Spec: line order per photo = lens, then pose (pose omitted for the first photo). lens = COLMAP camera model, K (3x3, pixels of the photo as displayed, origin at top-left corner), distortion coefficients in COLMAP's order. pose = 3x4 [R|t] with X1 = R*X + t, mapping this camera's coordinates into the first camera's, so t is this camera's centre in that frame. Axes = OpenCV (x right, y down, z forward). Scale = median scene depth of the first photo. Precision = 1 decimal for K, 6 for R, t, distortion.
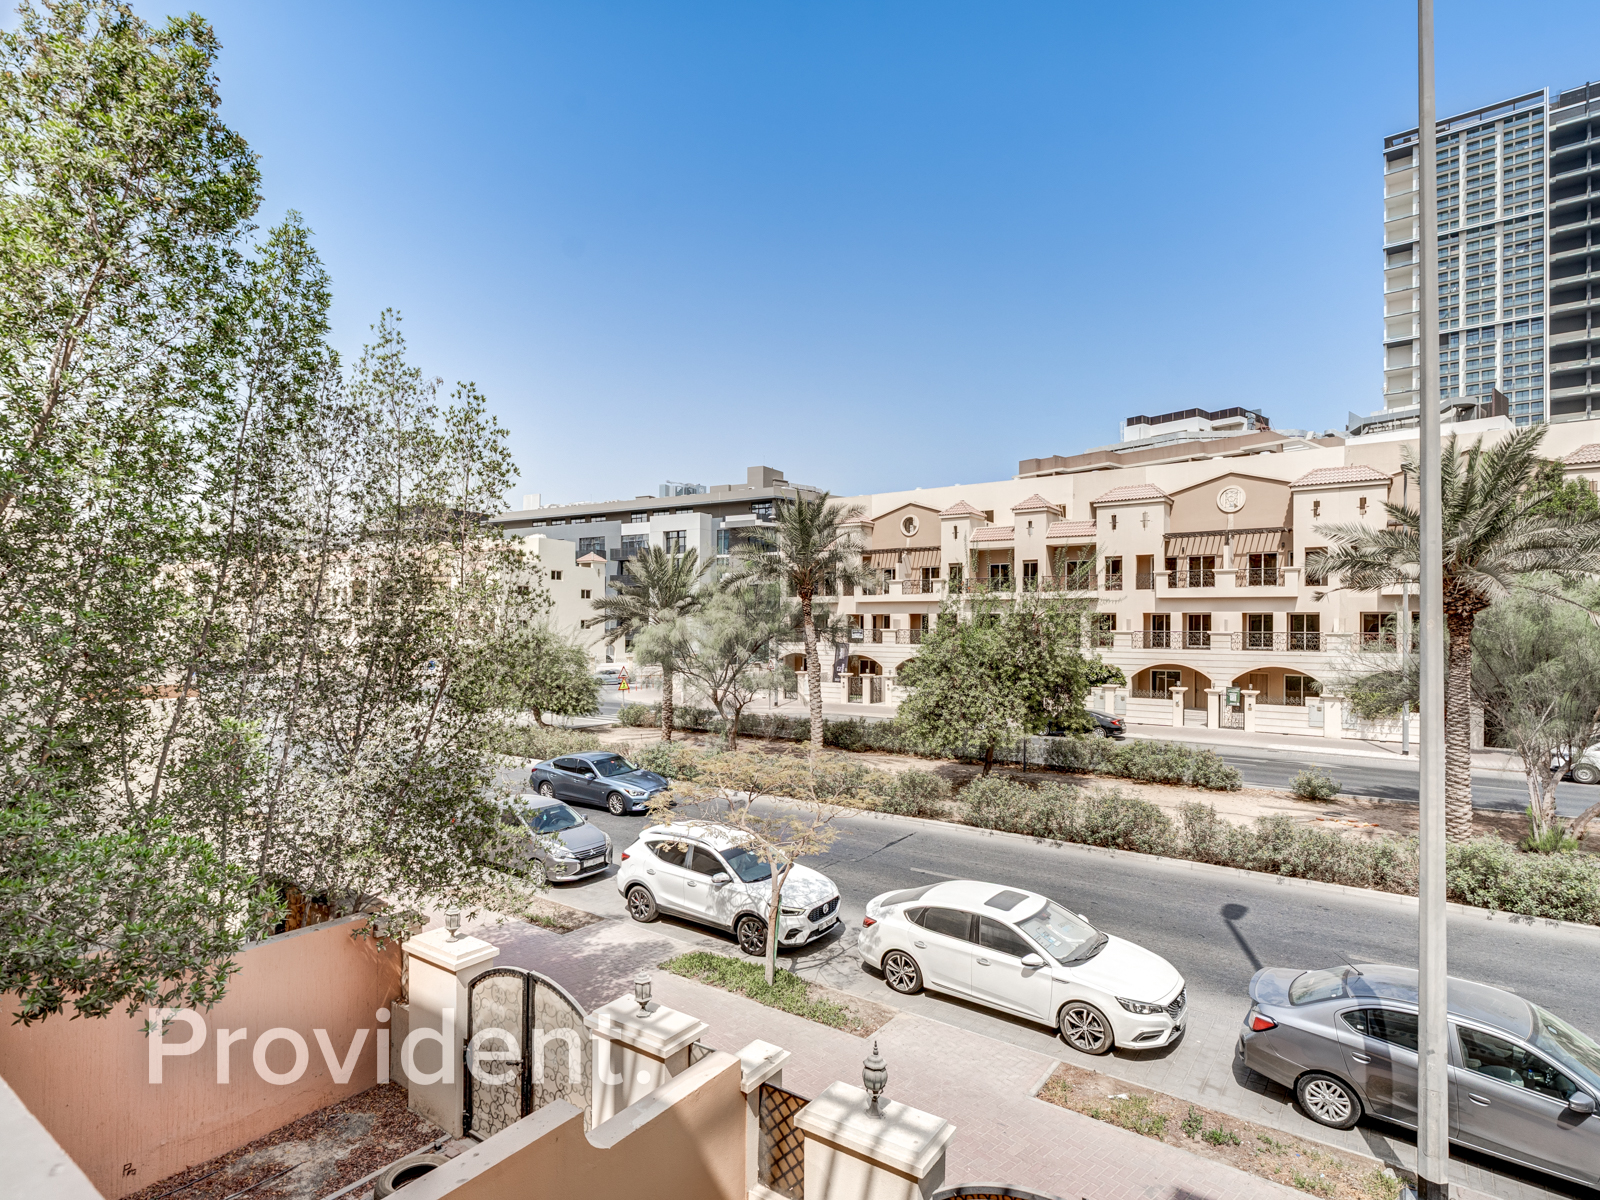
lens RADIAL K [[819.3, 0, 794.1], [0, 819.3, 602.6], [0, 0, 1]] dist [-0.006017, 0.001126]
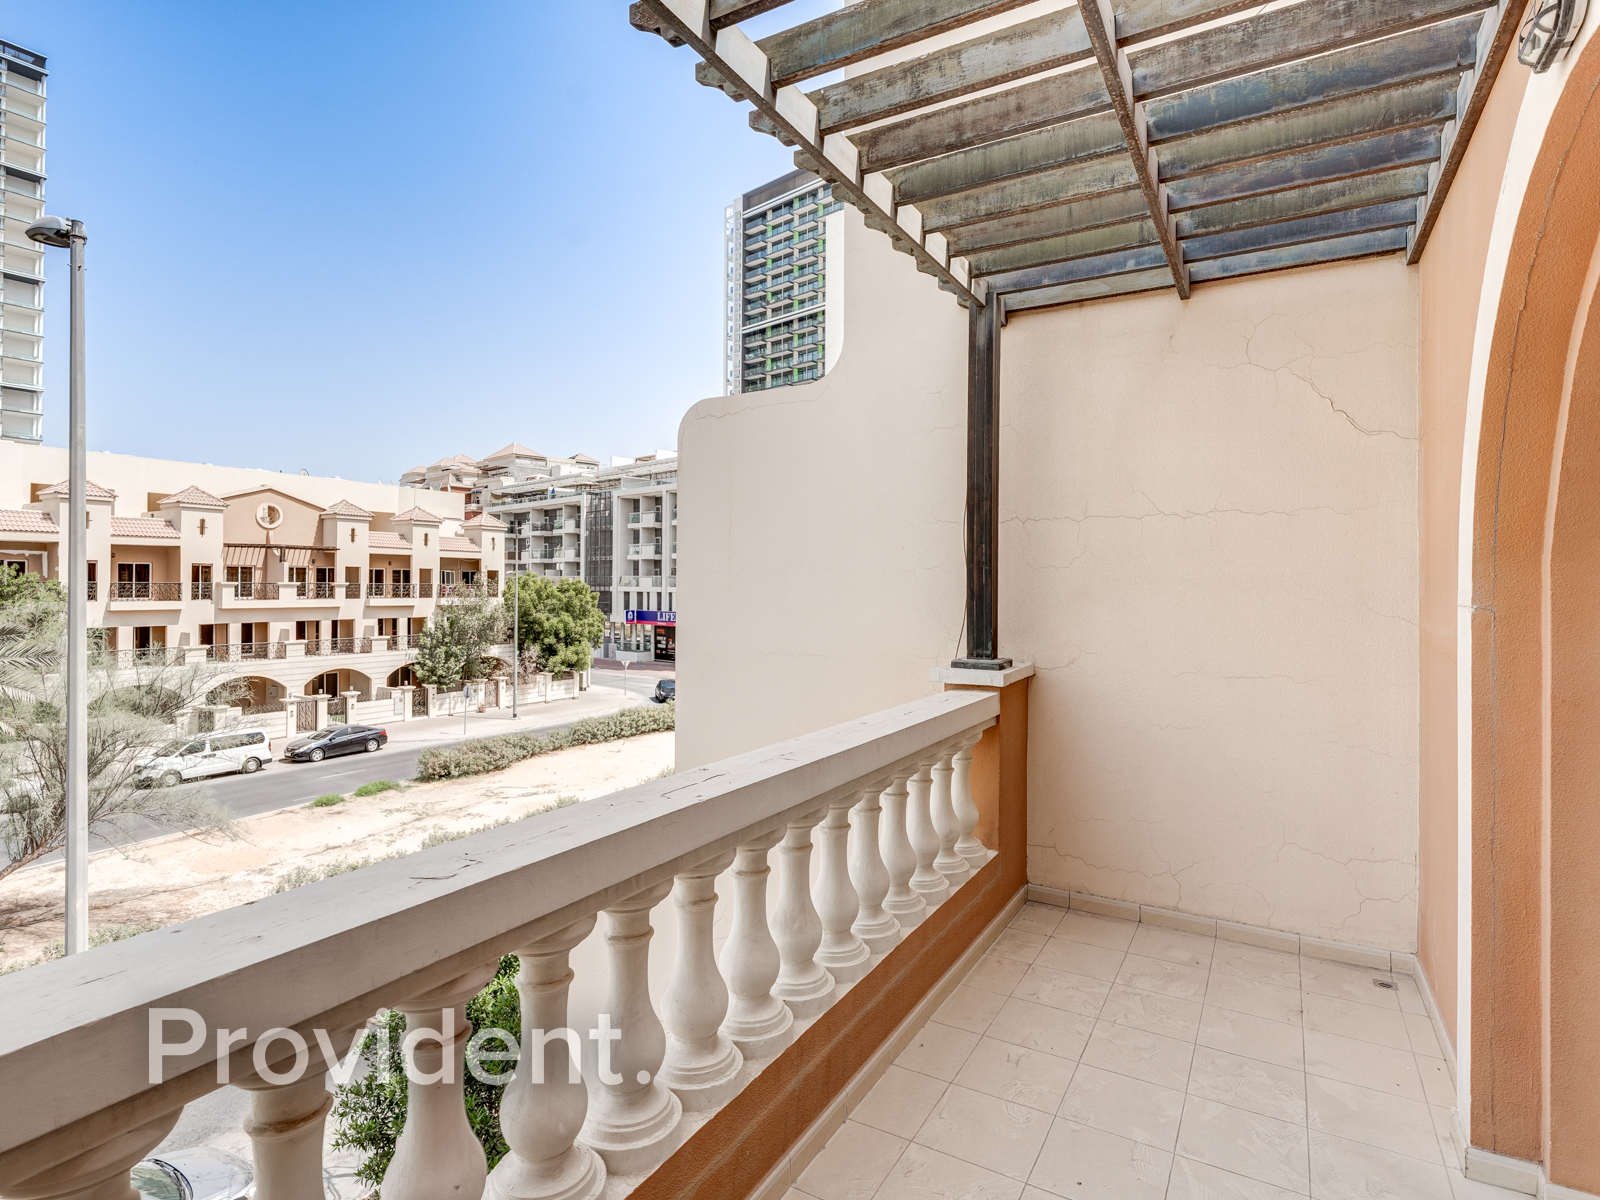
lens RADIAL K [[819.3, 0, 800.0], [0, 819.3, 600.0], [0, 0, 1]] dist [-0.008953, -0.000127]
pose [[-0.096708, 0.017359, 0.995161, -0.961644], [0.011596, 0.999800, -0.016313, 0.013541], [-0.995245, 0.009962, -0.096890, 0.736747]]
